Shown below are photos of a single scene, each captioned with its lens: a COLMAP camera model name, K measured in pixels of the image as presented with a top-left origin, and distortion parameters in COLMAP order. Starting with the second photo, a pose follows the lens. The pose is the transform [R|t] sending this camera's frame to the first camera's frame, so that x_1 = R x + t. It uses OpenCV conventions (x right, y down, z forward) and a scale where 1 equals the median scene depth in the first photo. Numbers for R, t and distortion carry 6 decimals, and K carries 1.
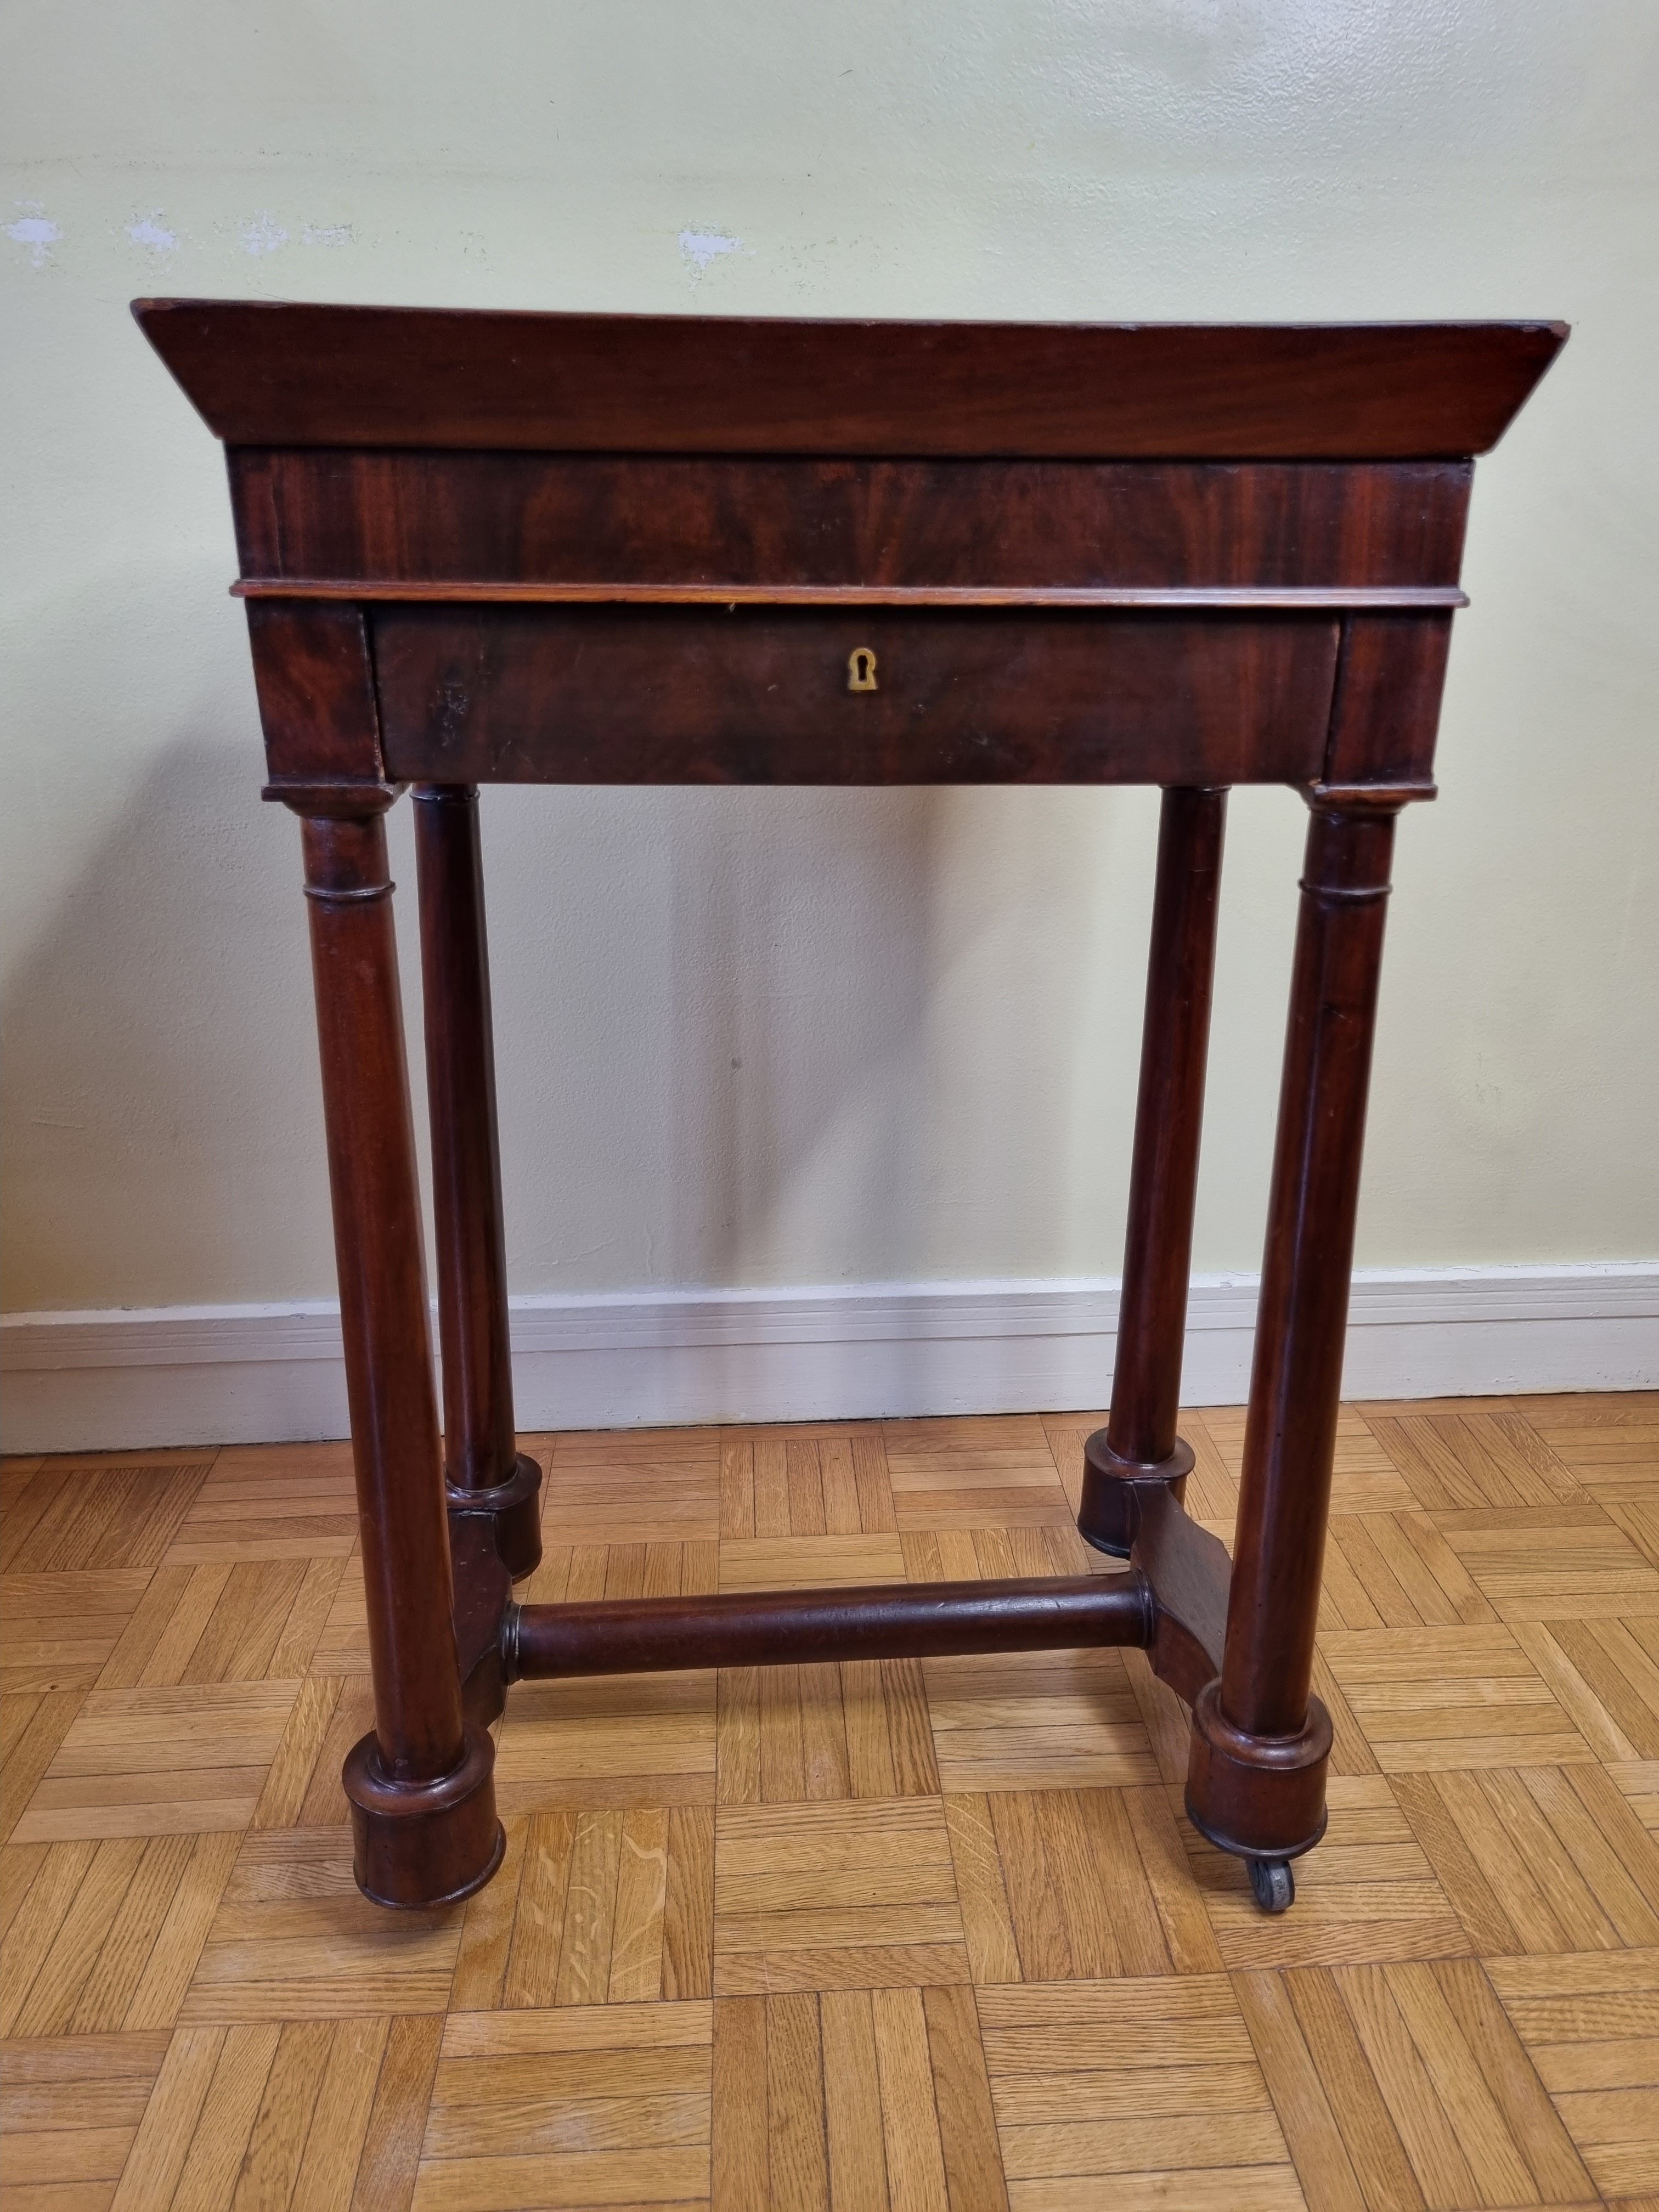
lens RADIAL K [[1669.3, 0, 871.0], [0, 1669.3, 1124.5], [0, 0, 1]] dist [0.053545, -0.052153]
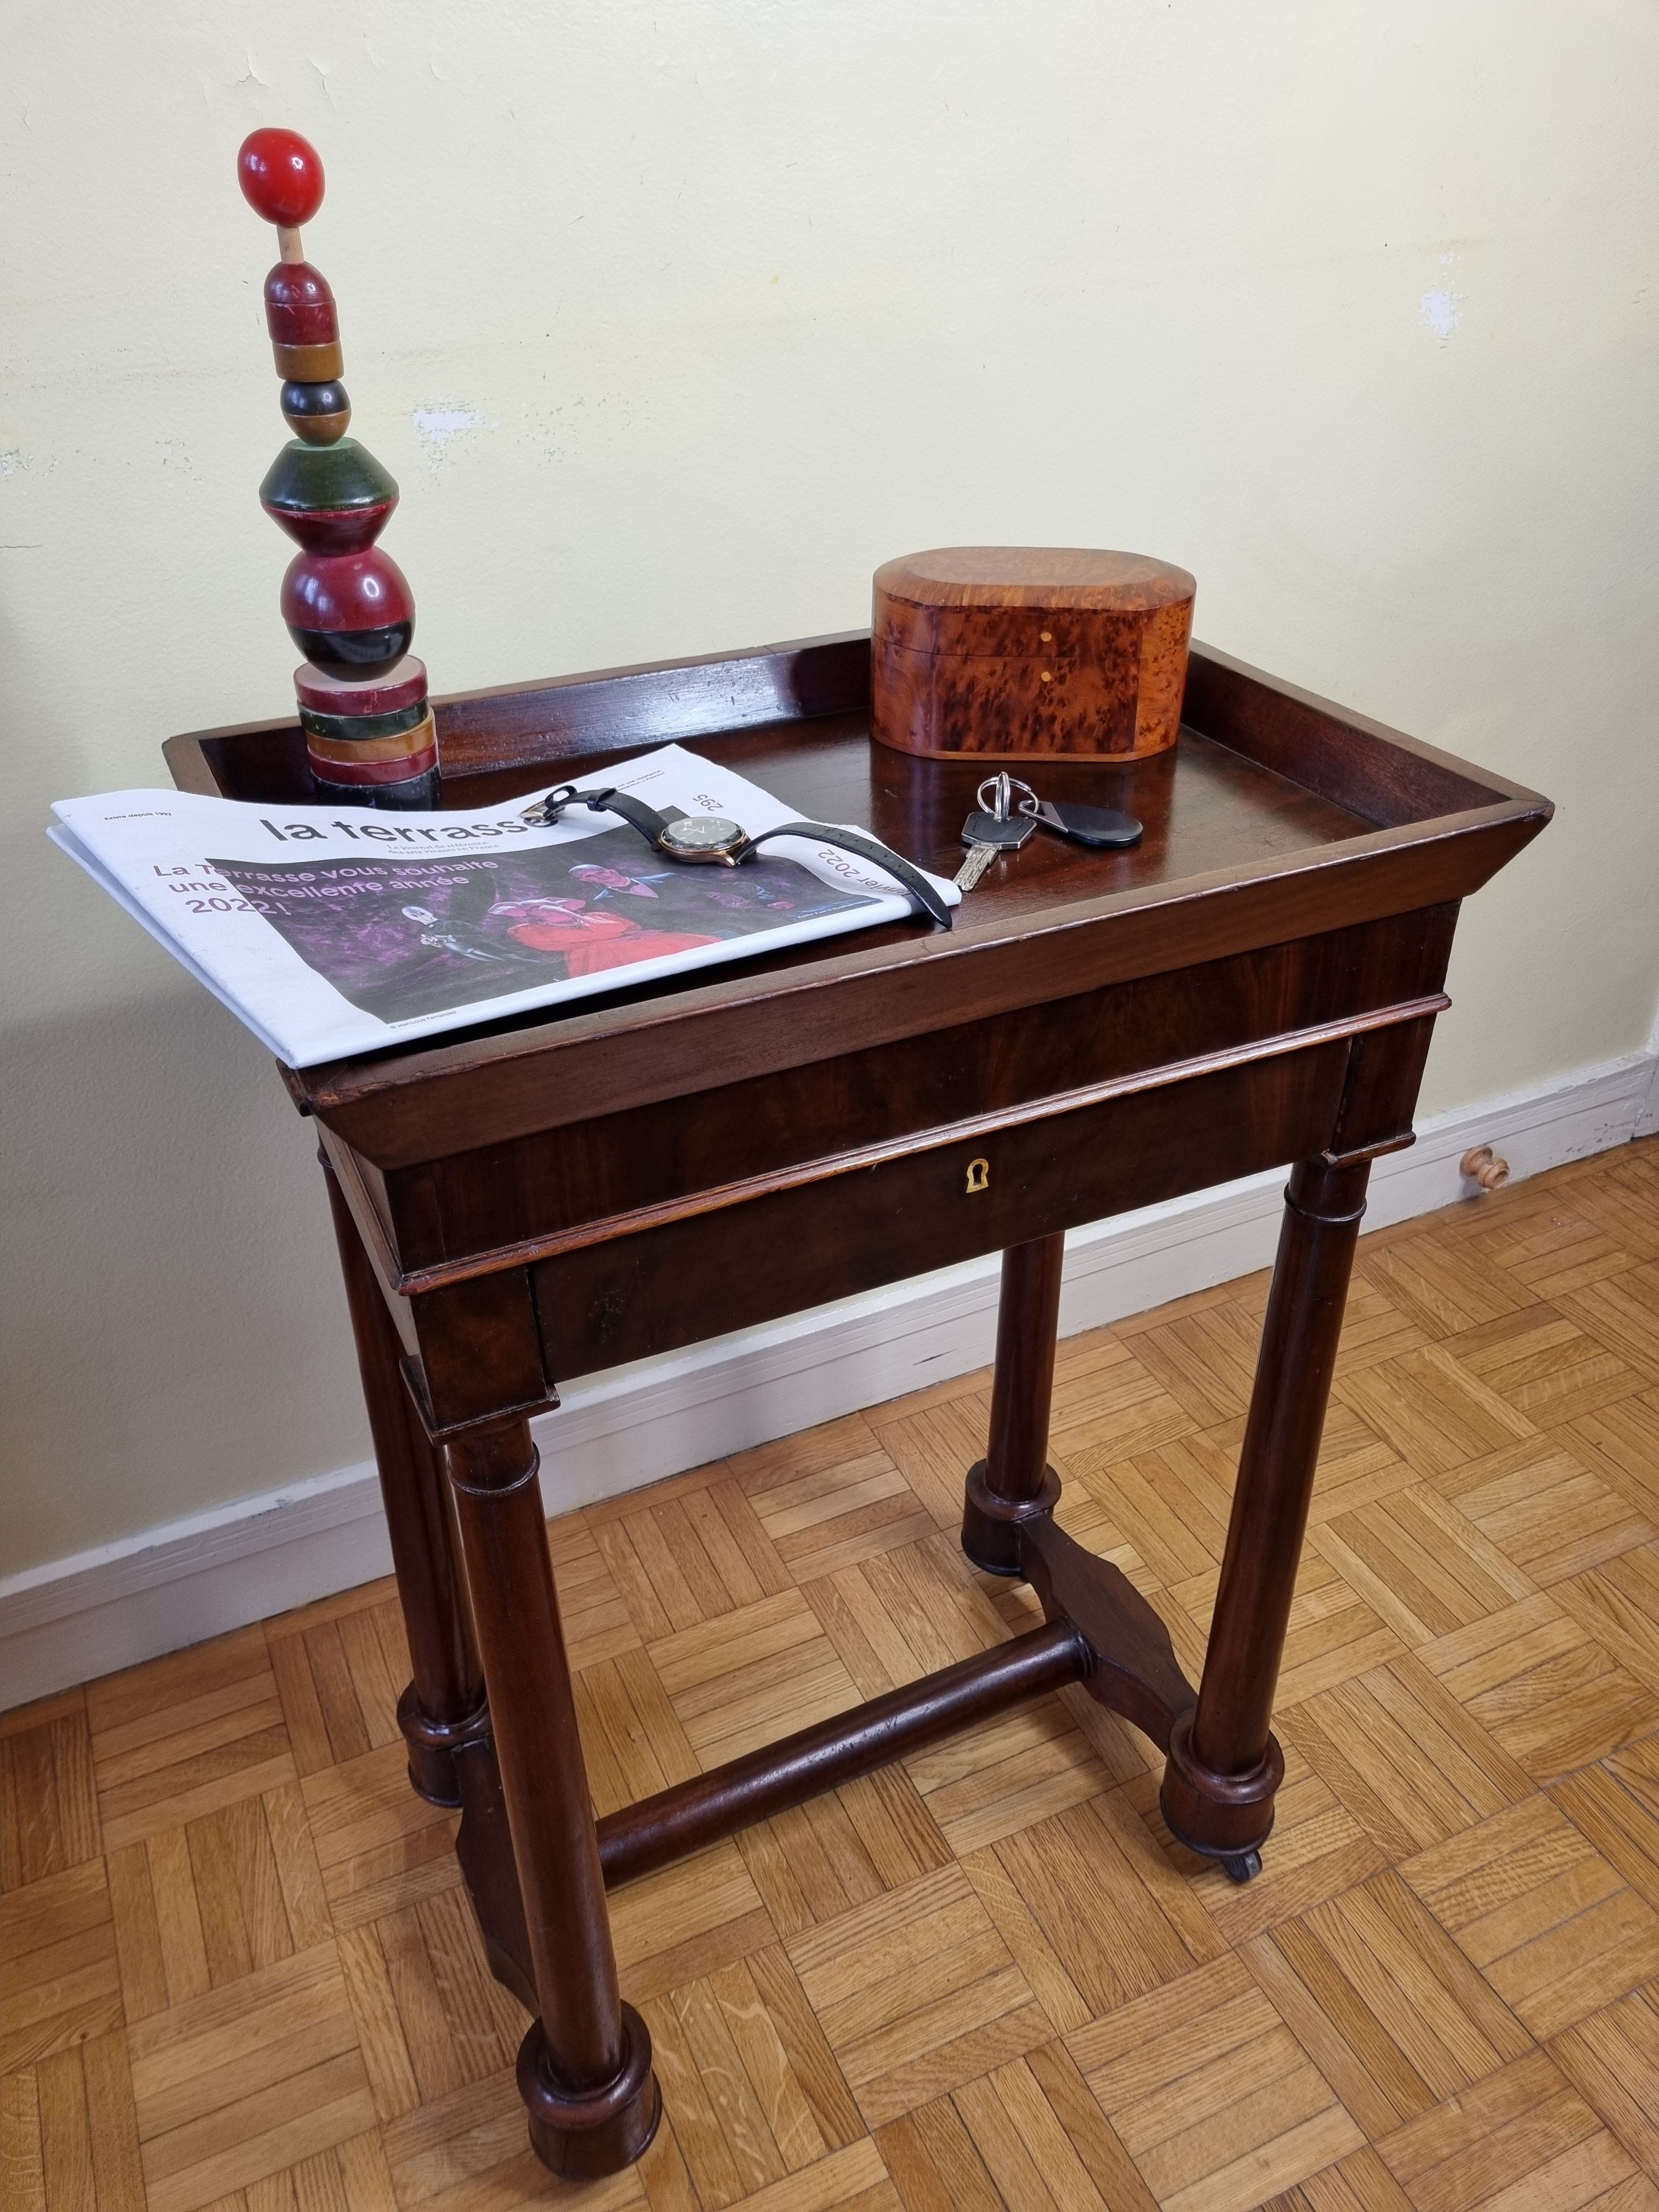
lens RADIAL K [[1669.3, 0, 833.7], [0, 1669.3, 1129.4], [0, 0, 1]] dist [0.053545, -0.052153]
pose [[0.933260, -0.215666, 0.287251, -0.287846], [0.142127, 0.956144, 0.256104, -0.434909], [-0.329886, -0.198185, 0.922983, 0.051330]]
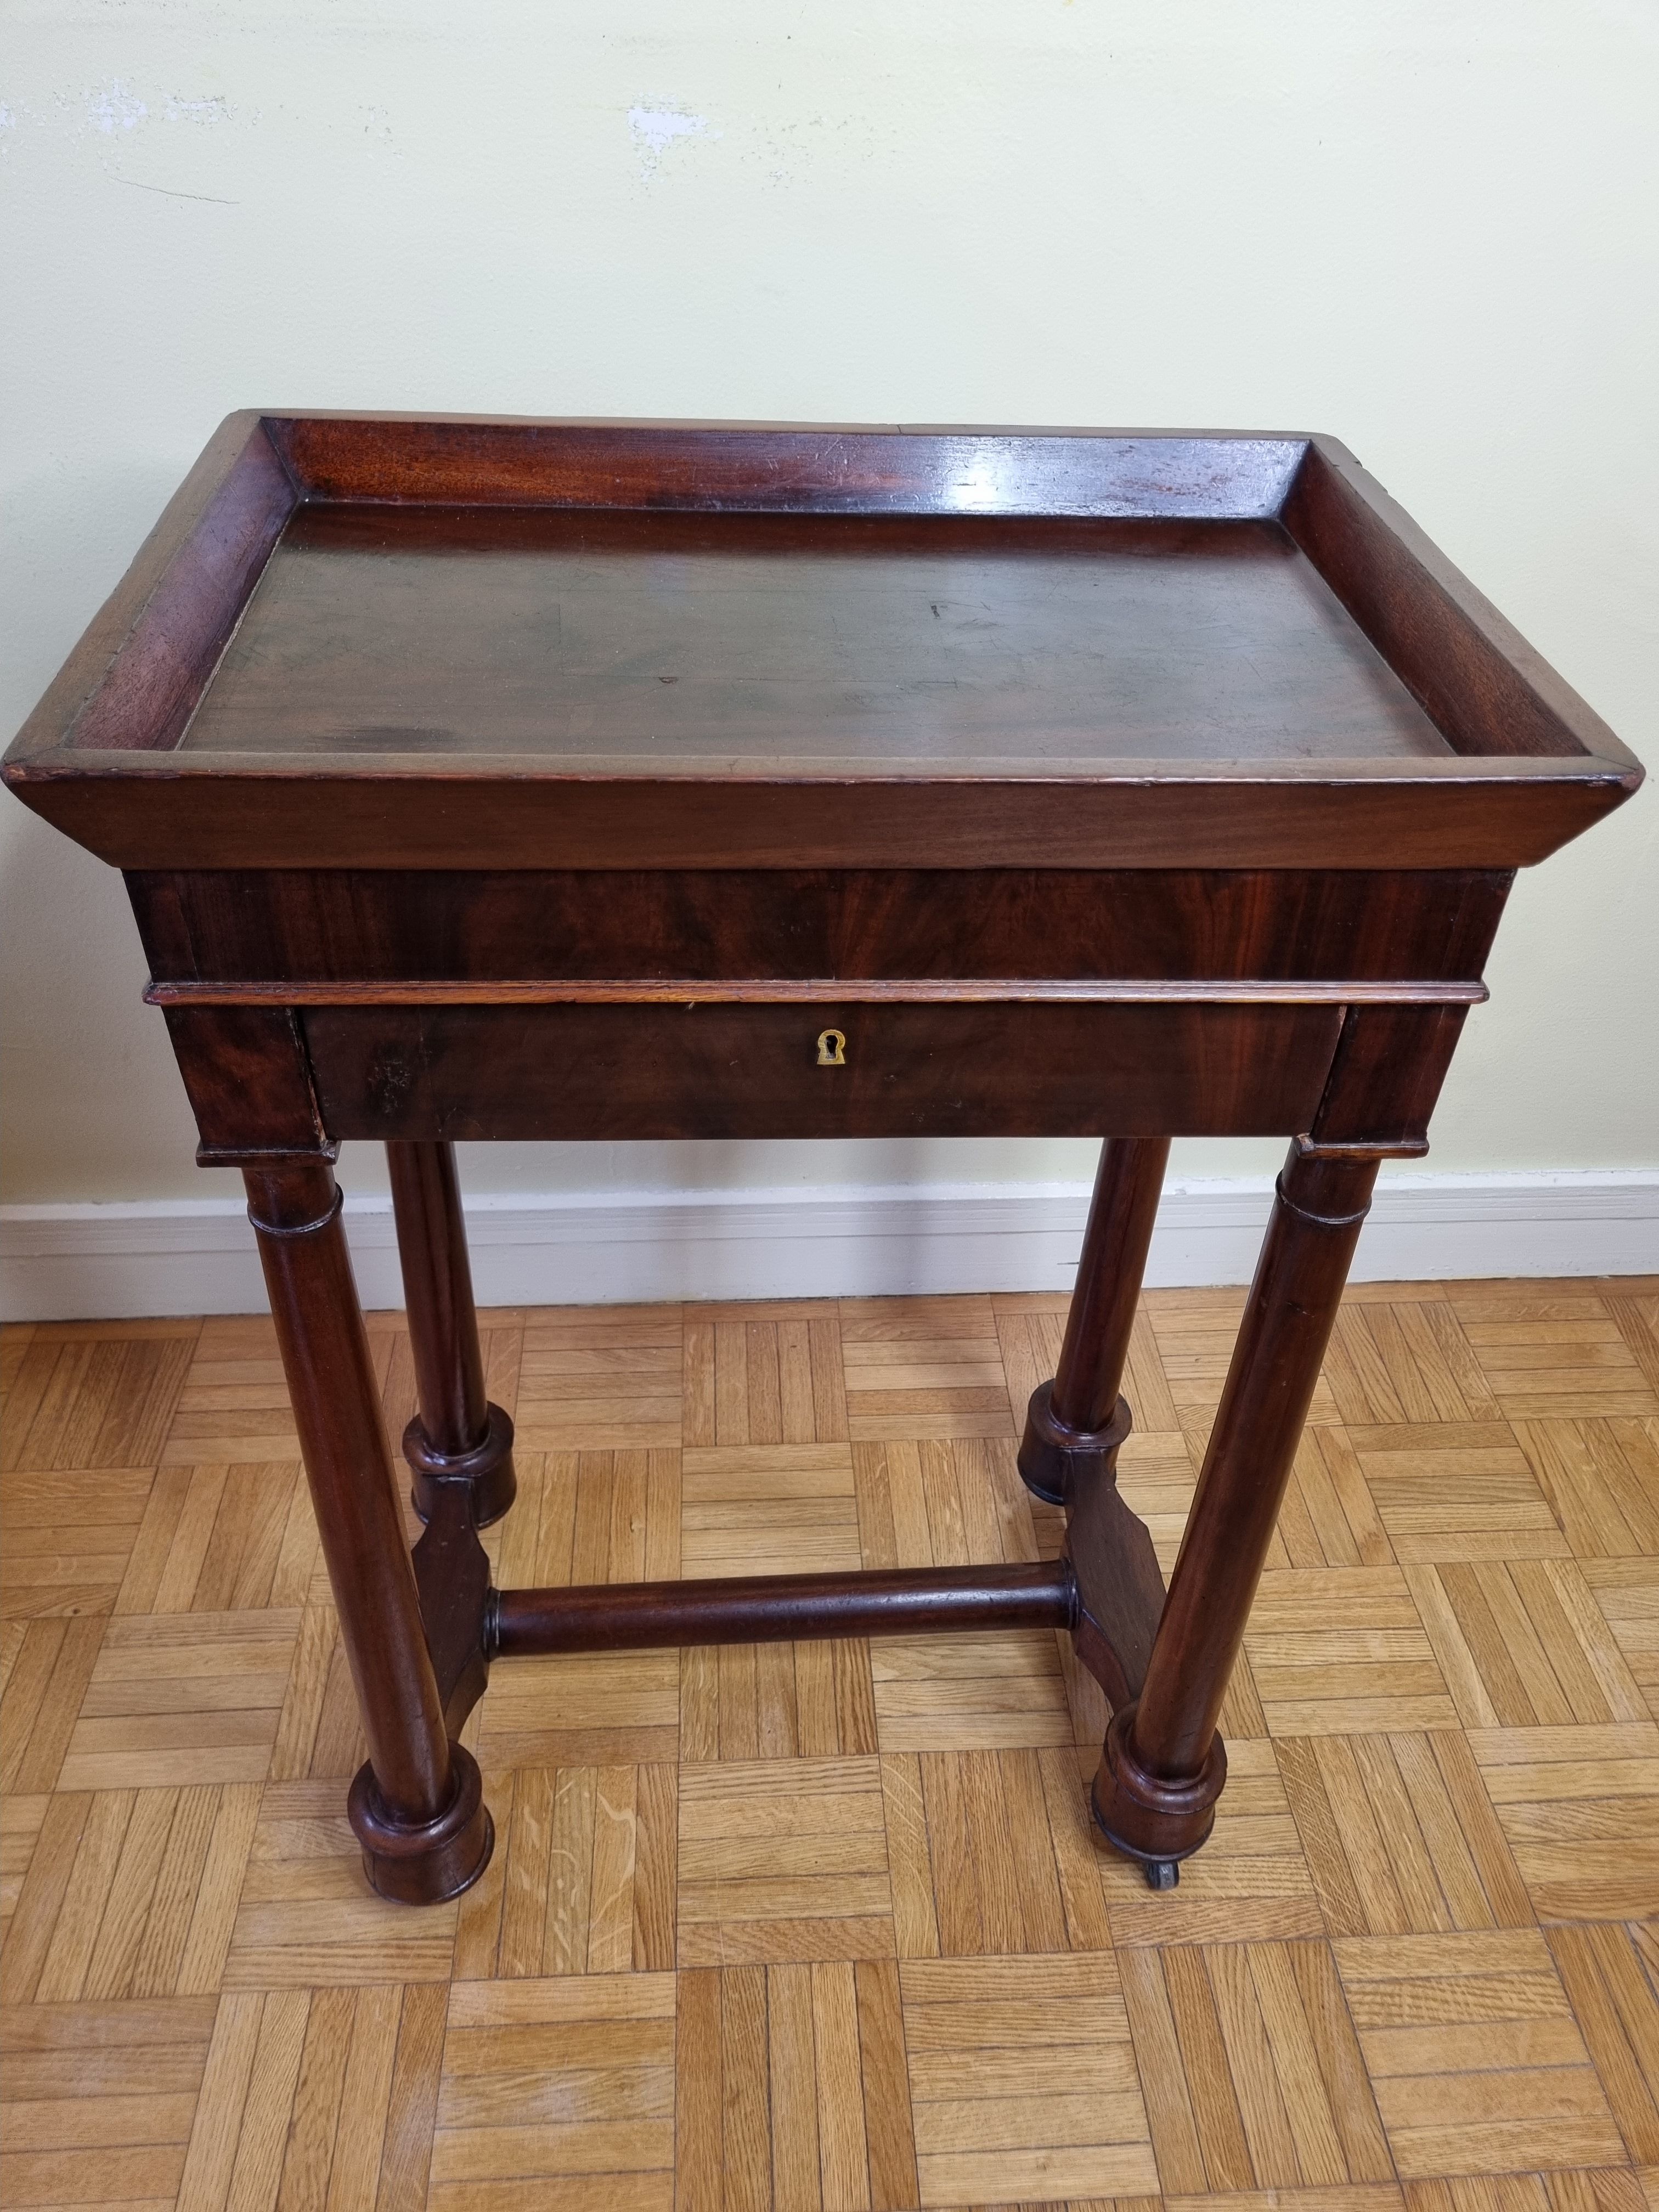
lens RADIAL K [[1669.3, 0, 848.1], [0, 1669.3, 1138.3], [0, 0, 1]] dist [0.053545, -0.052153]
pose [[0.999528, 0.028370, 0.011765, -0.003881], [-0.030671, 0.941973, 0.334285, -0.401460], [-0.001598, -0.334488, 0.942399, 0.079331]]
